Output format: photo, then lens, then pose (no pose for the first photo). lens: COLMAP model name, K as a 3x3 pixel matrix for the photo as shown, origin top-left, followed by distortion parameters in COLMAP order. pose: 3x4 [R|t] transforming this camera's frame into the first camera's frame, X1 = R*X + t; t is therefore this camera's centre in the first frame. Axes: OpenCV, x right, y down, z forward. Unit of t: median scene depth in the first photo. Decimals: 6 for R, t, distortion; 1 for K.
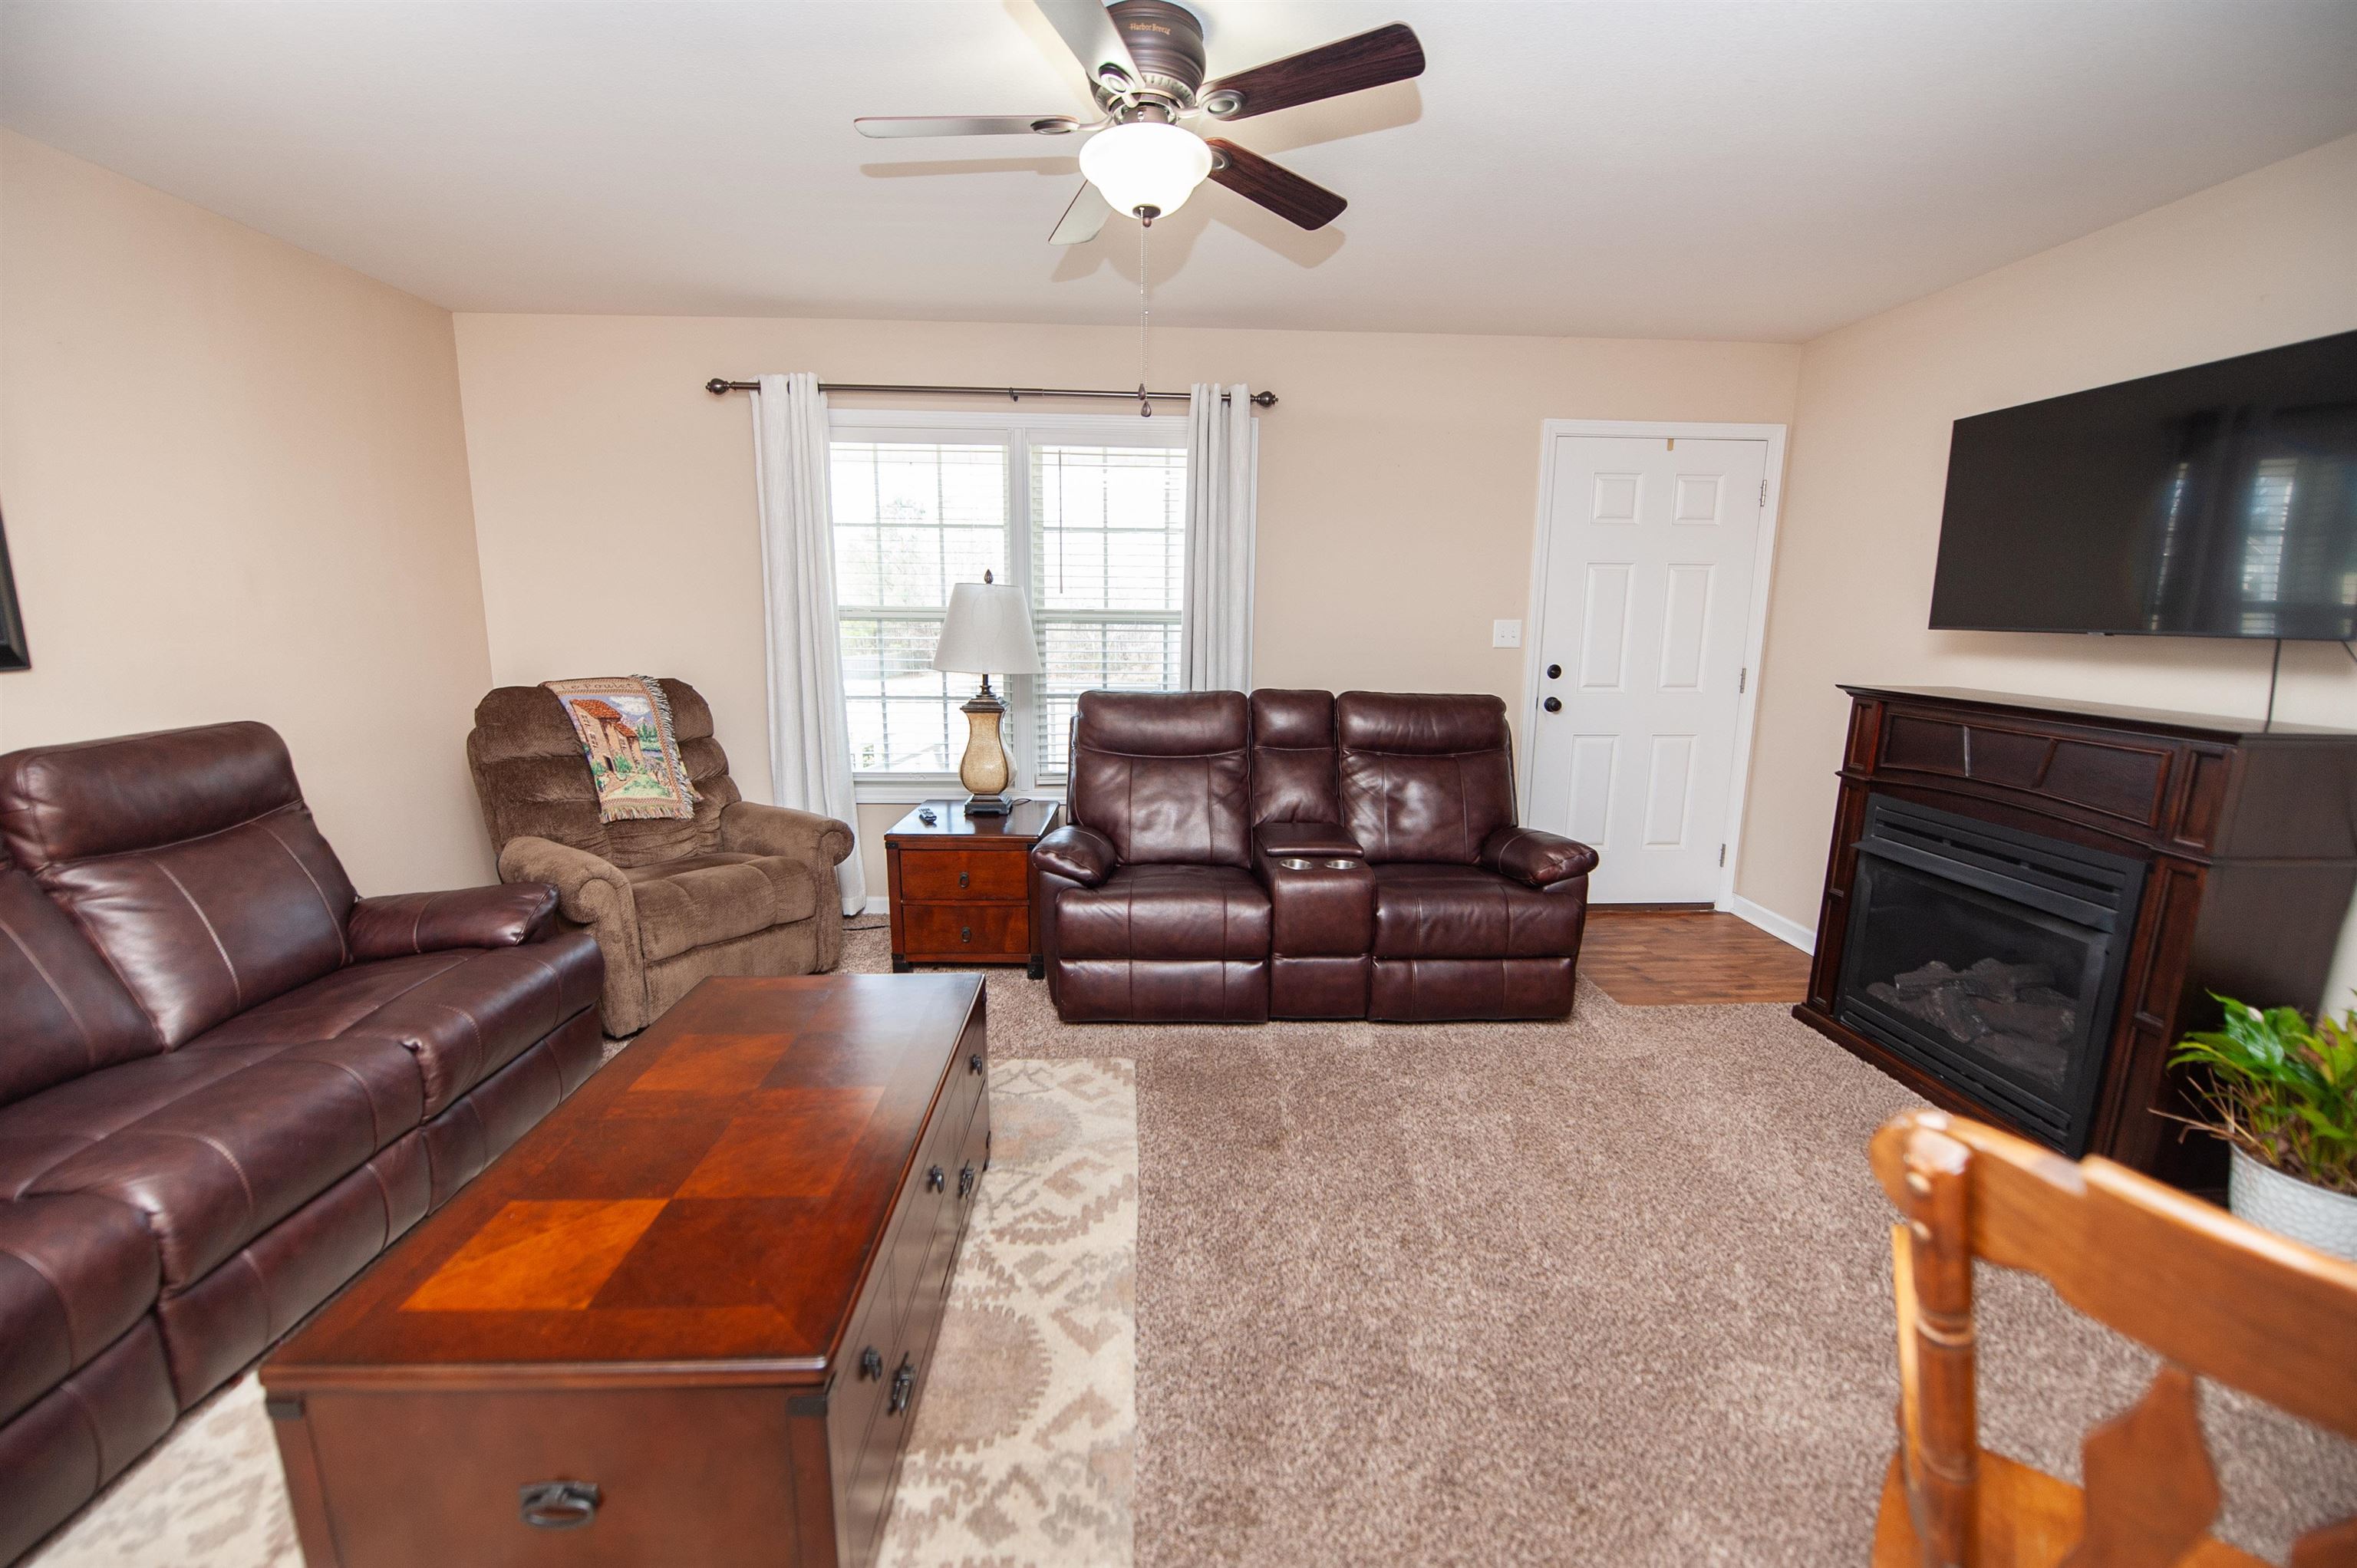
lens RADIAL K [[955.8, 0, 1184.6], [0, 955.8, 787.2], [0, 0, 1]] dist [-0.016134, -0.003151]
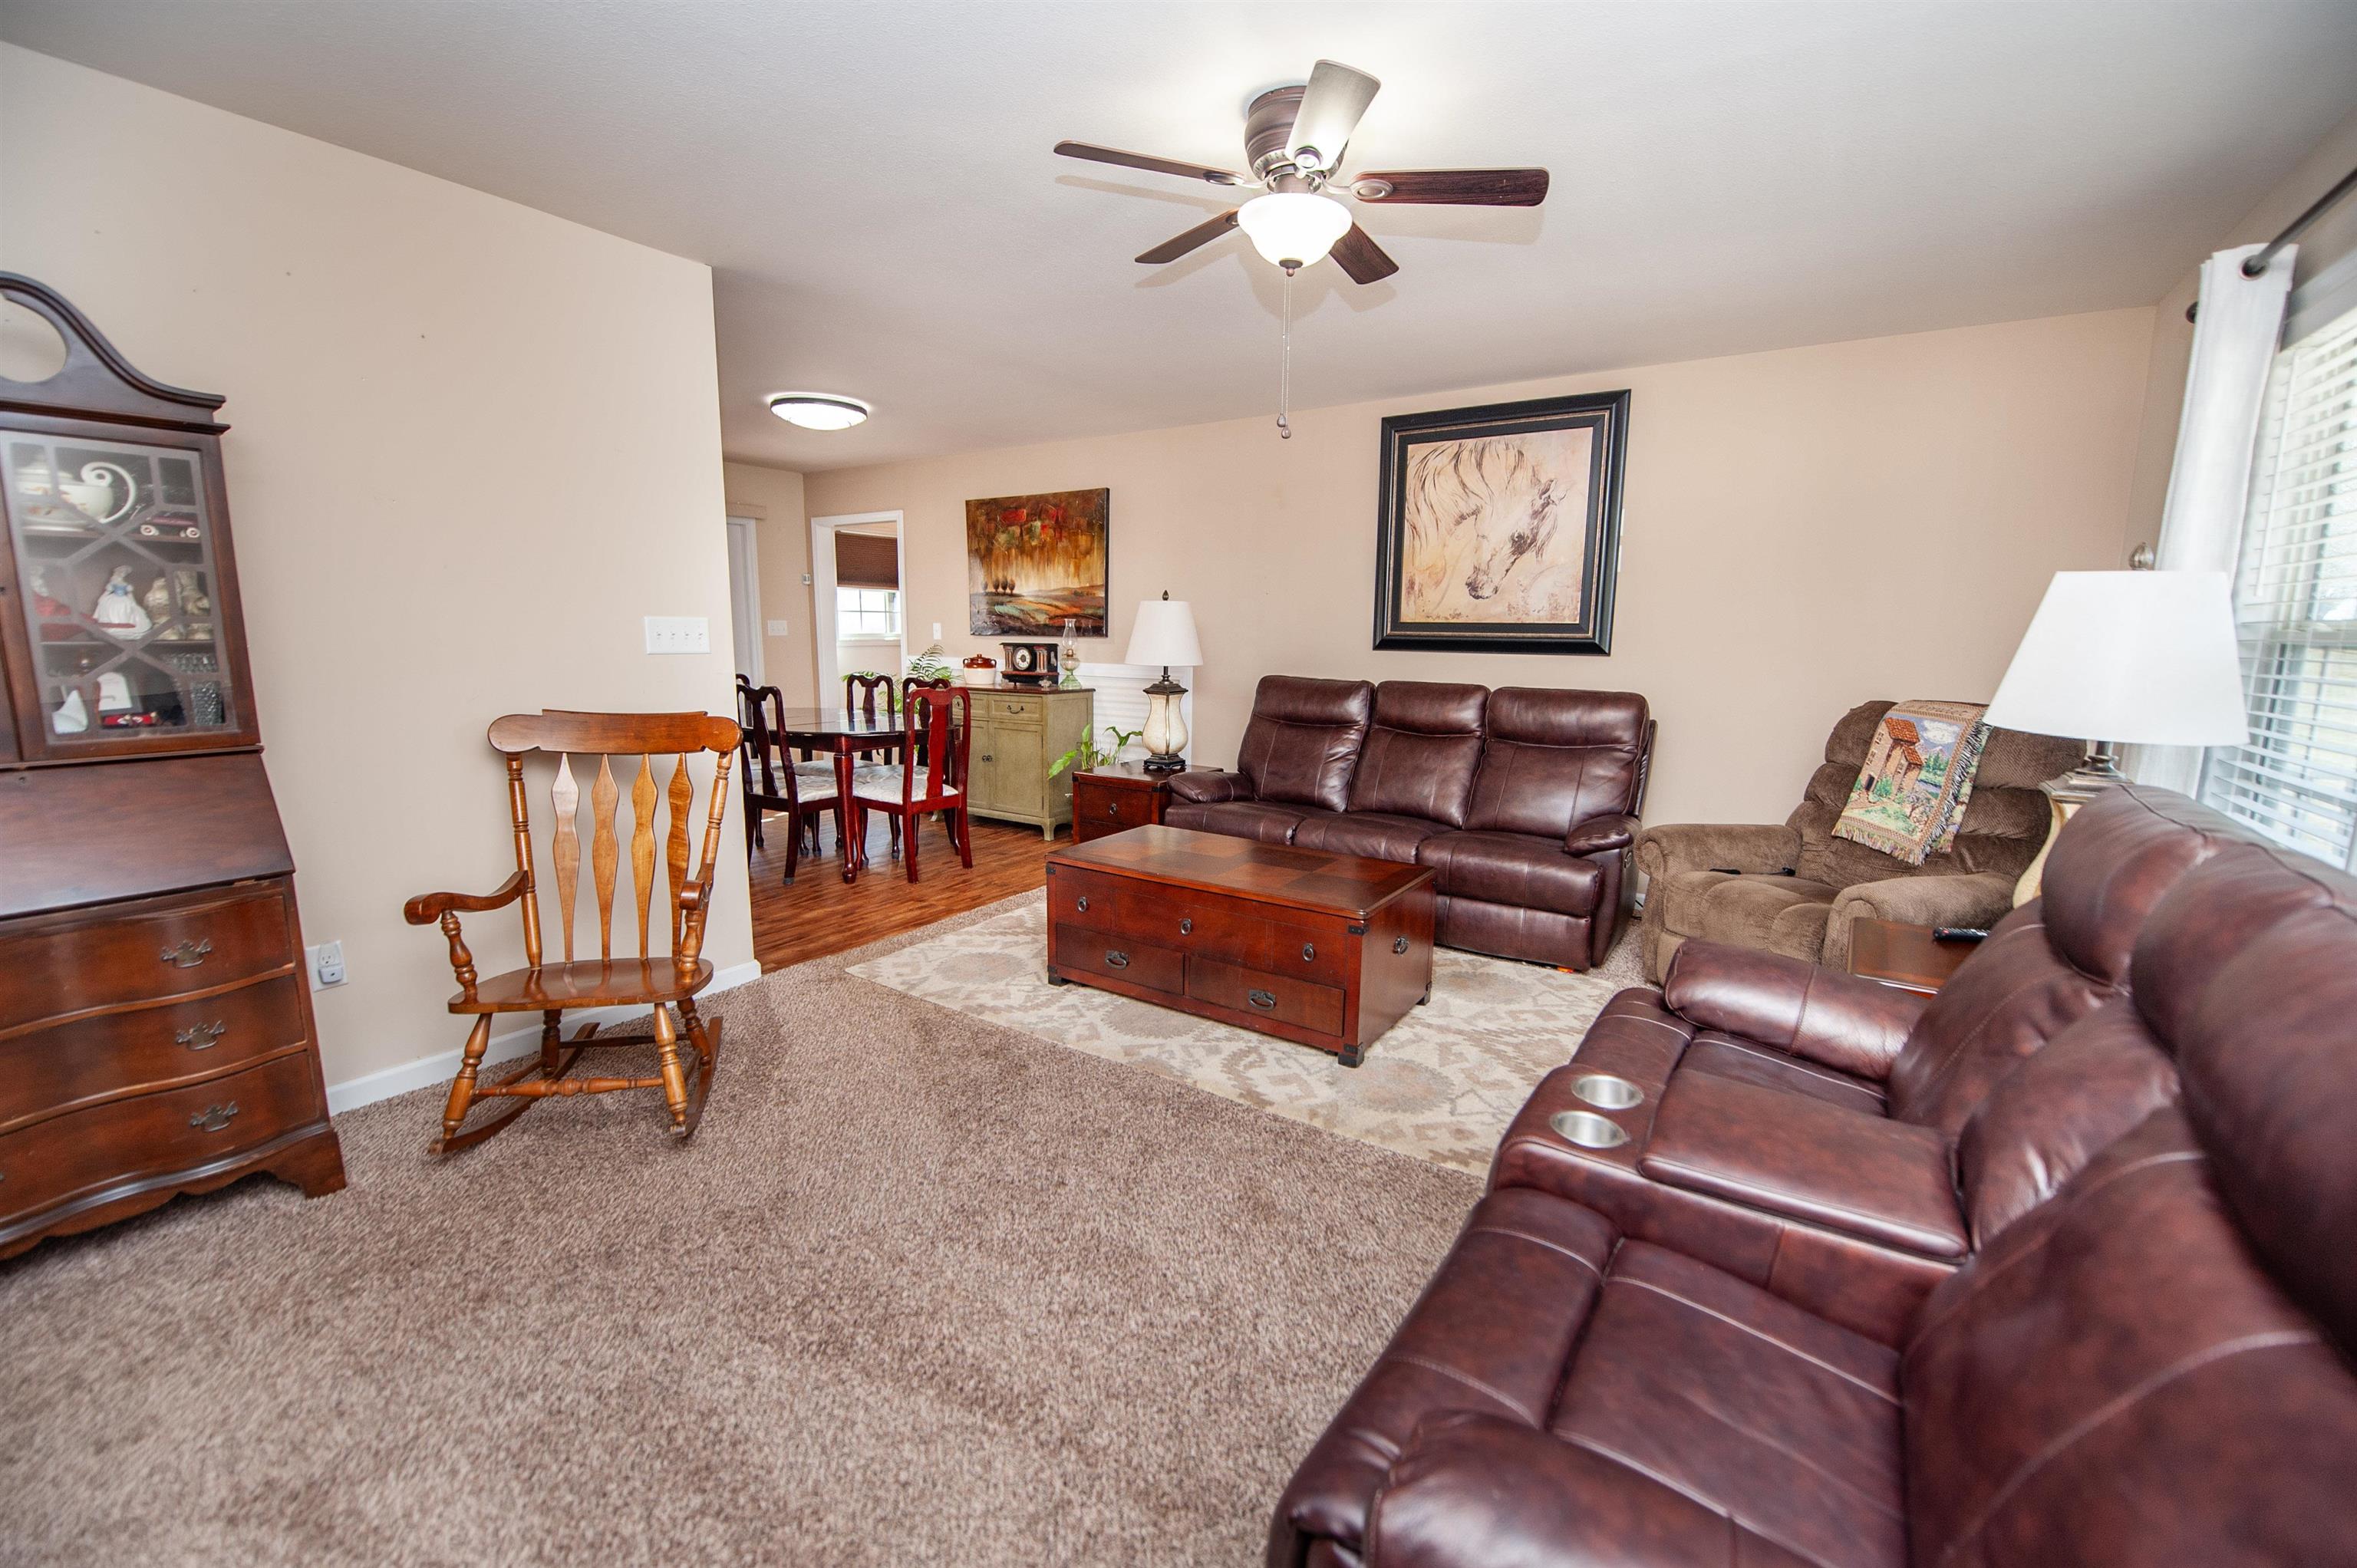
lens RADIAL K [[955.8, 0, 1184.6], [0, 955.8, 787.2], [0, 0, 1]] dist [-0.016134, -0.003151]
pose [[-0.595051, 0.117588, -0.795040, 0.627434], [-0.162237, 0.951299, 0.262125, -0.171829], [0.787143, 0.284963, -0.546994, 1.037937]]
